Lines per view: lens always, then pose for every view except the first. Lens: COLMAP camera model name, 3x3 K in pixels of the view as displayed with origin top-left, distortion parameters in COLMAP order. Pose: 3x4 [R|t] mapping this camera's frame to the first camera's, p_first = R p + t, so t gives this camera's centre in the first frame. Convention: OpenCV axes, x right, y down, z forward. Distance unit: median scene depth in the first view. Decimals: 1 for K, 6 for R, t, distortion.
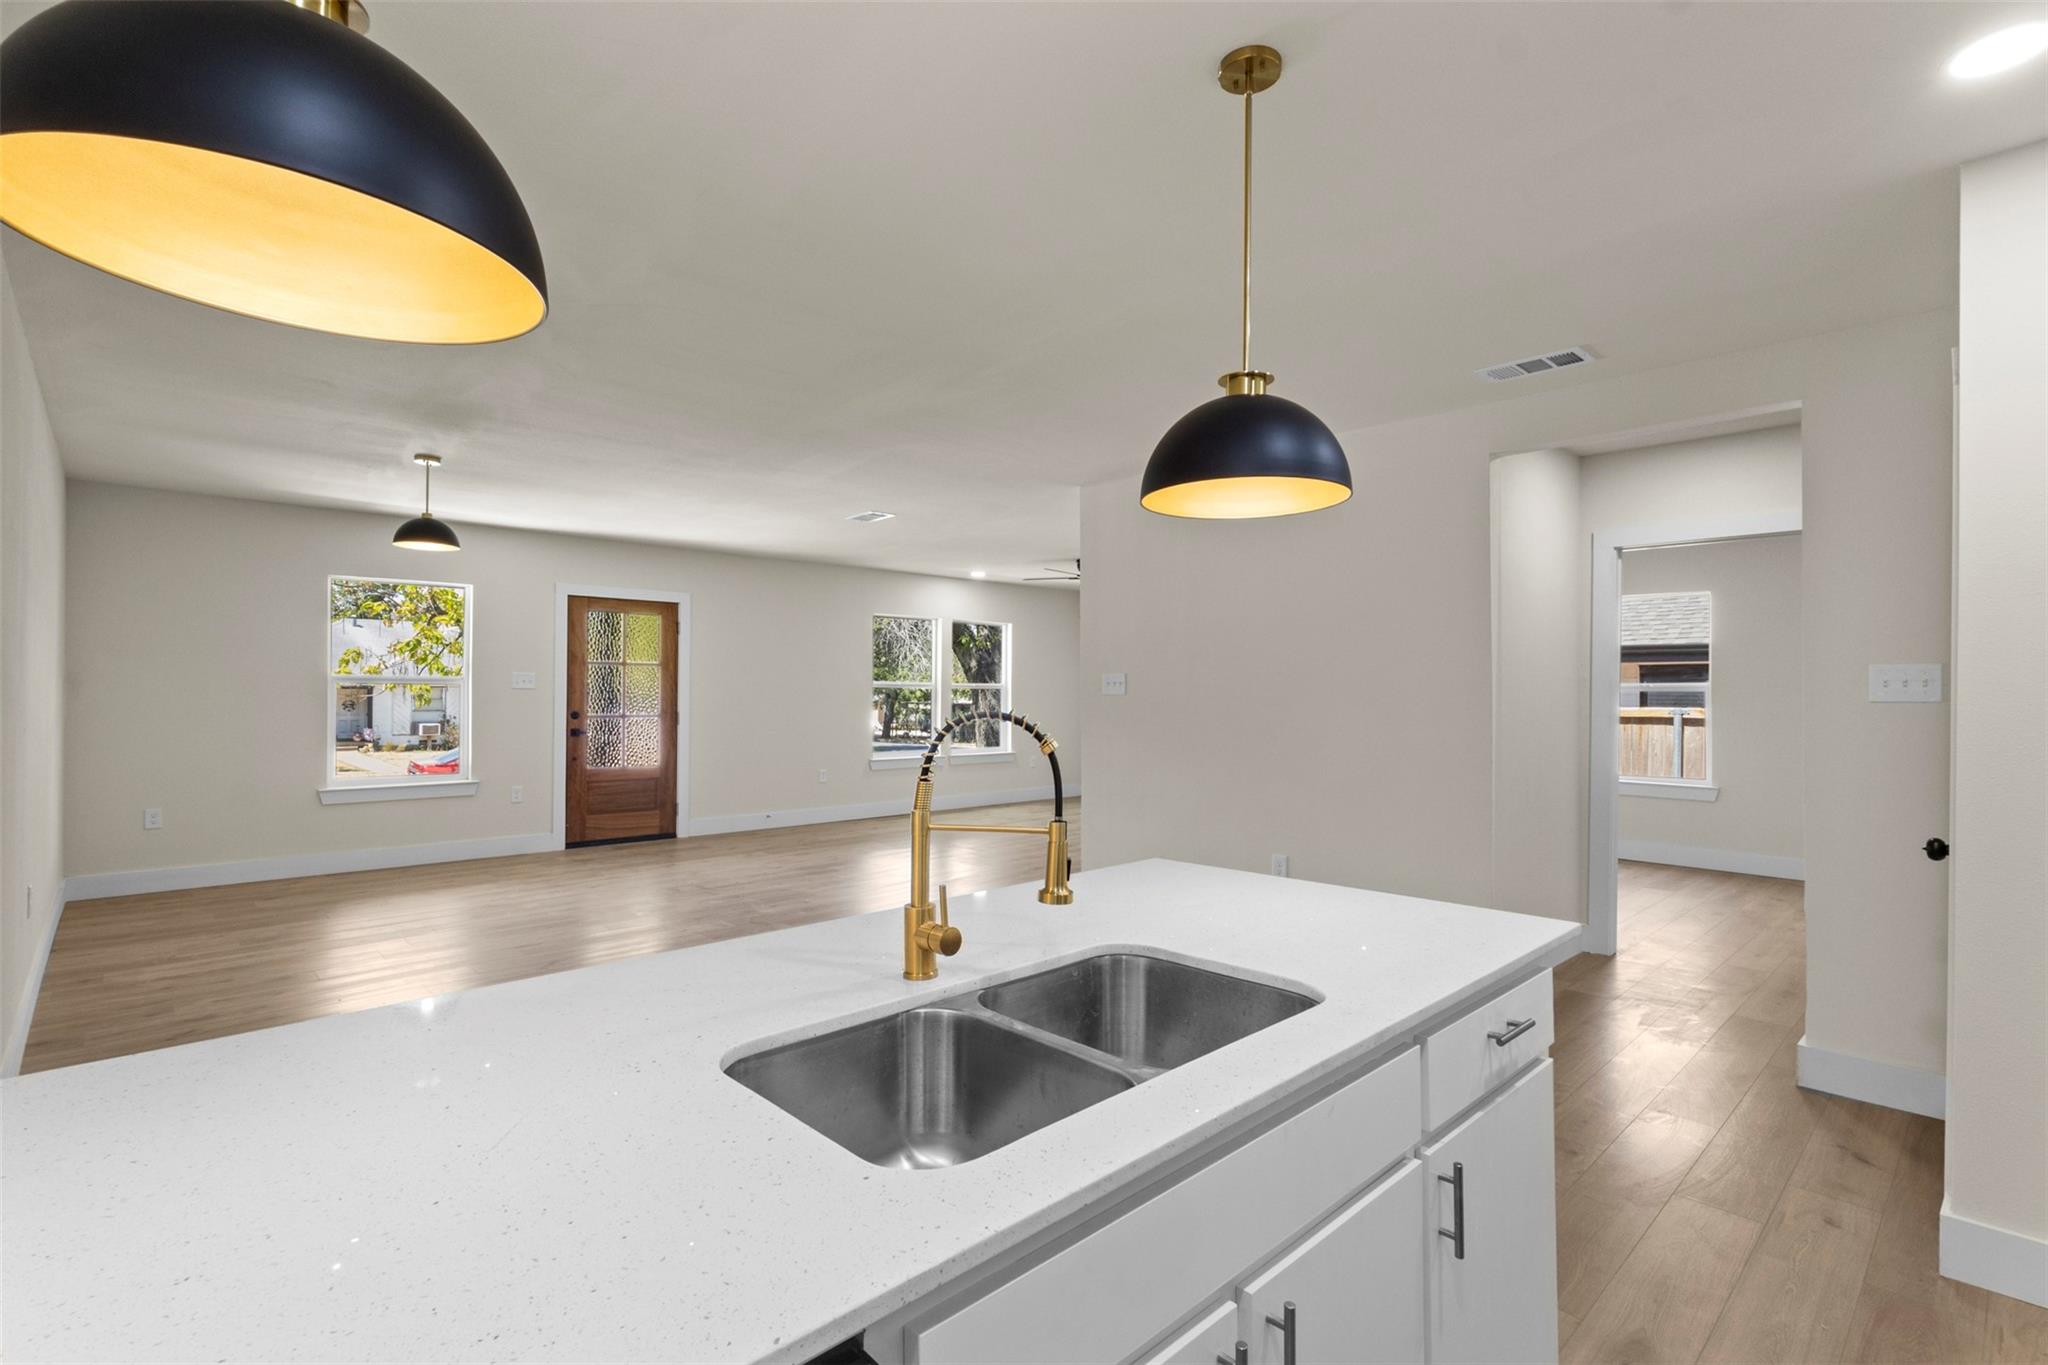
lens RADIAL K [[936.6, 0, 1019.6], [0, 936.6, 685.5], [0, 0, 1]] dist [0.003534, 0.001097]
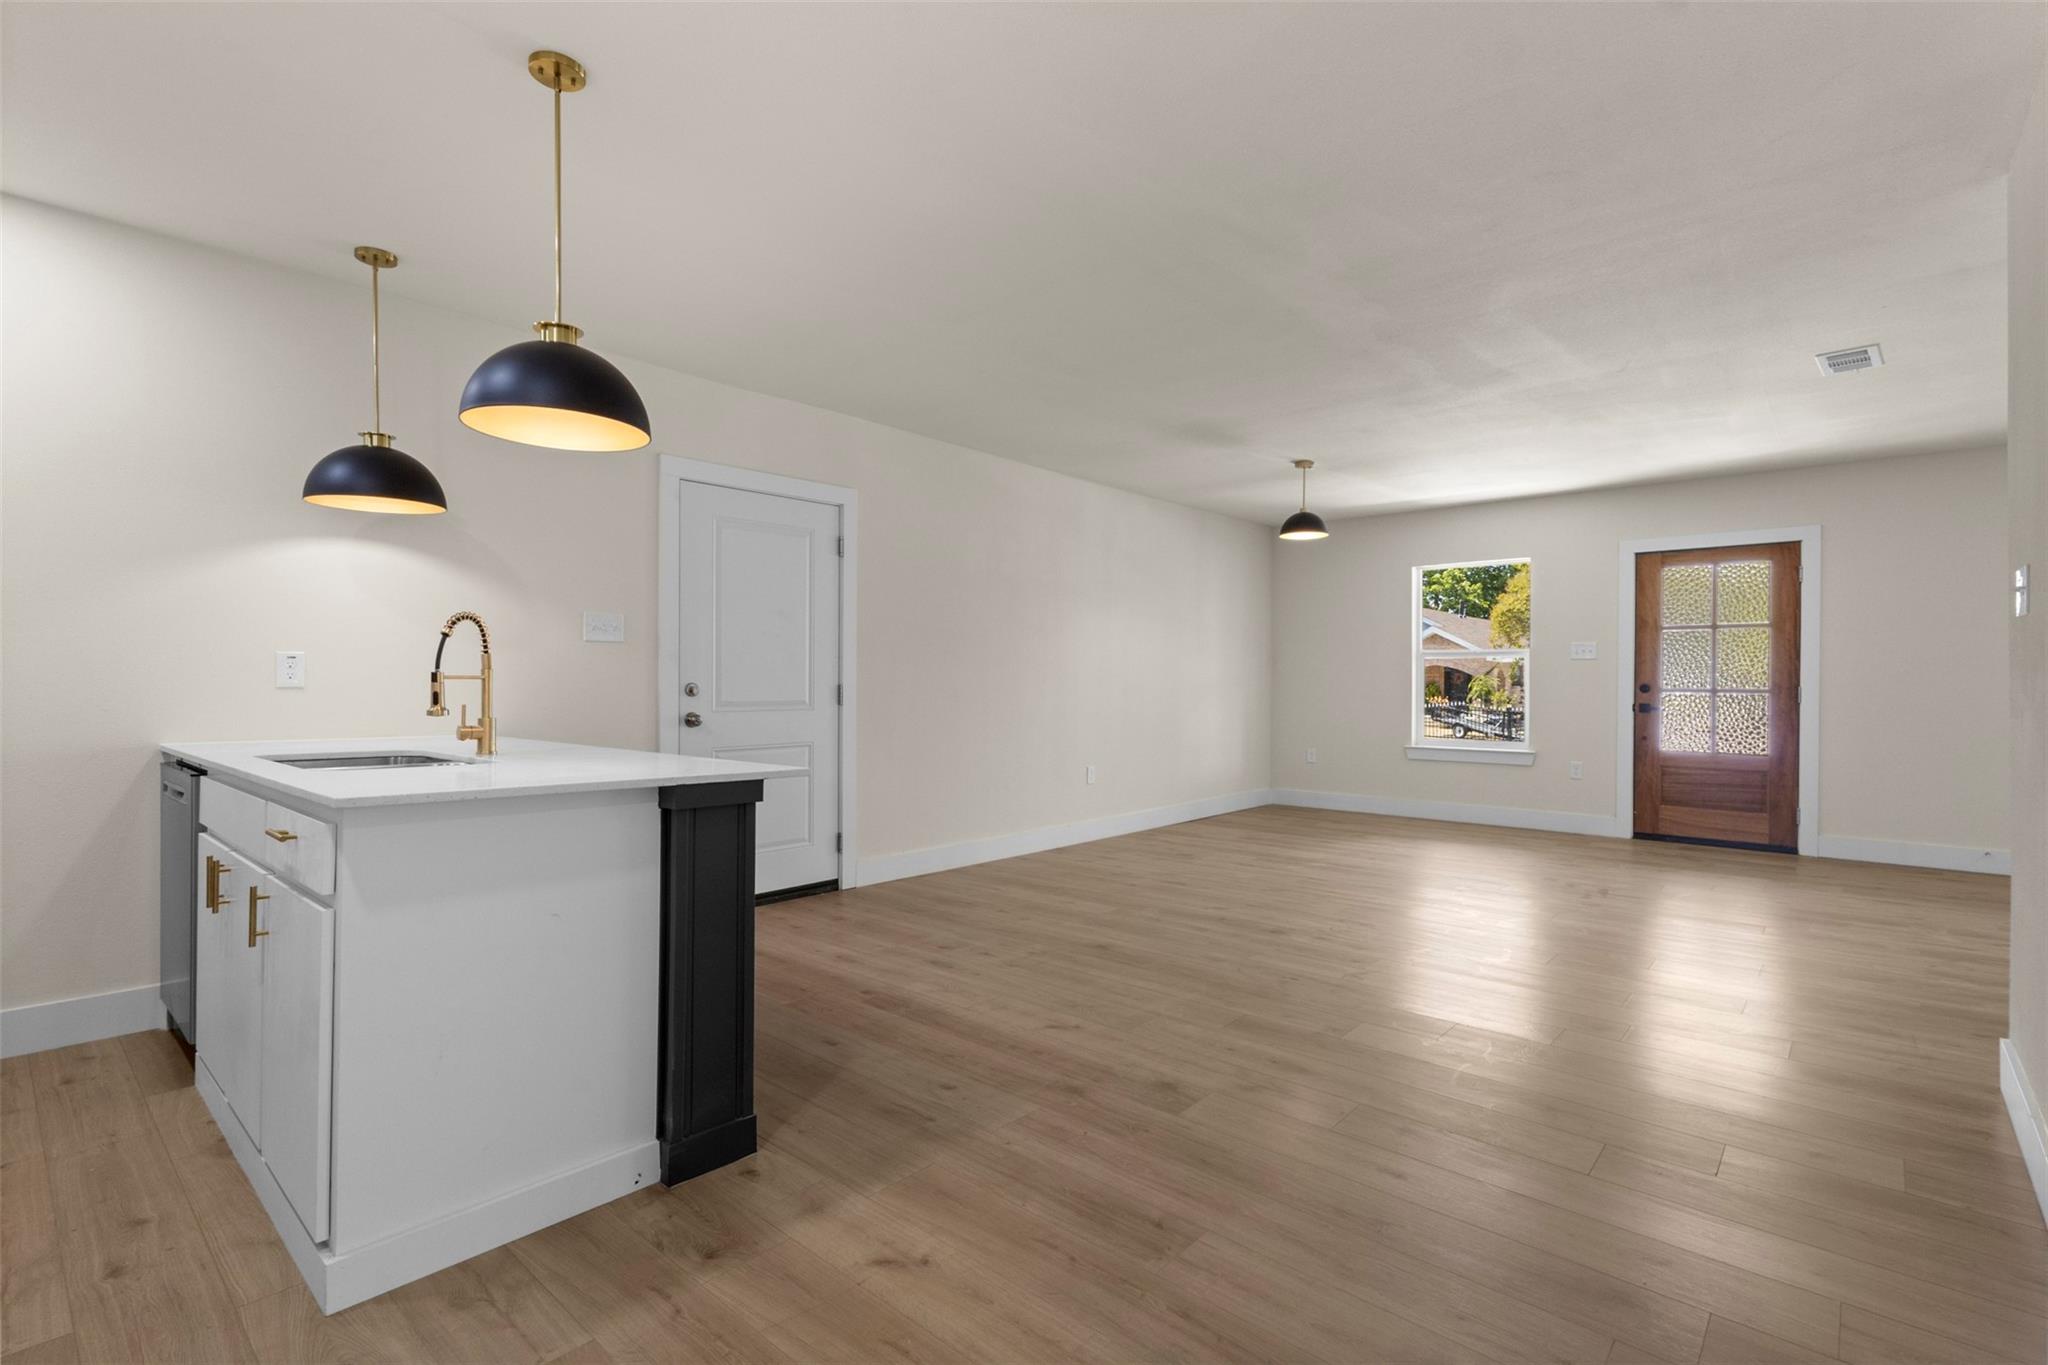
lens RADIAL K [[955.6, 0, 1026.0], [0, 955.6, 690.5], [0, 0, 1]] dist [0.000950, -0.000022]
pose [[0.101499, -0.002528, -0.994832, 0.357220], [-0.003635, 0.999989, -0.002912, 0.038383], [0.994829, 0.003912, 0.101489, 0.332040]]
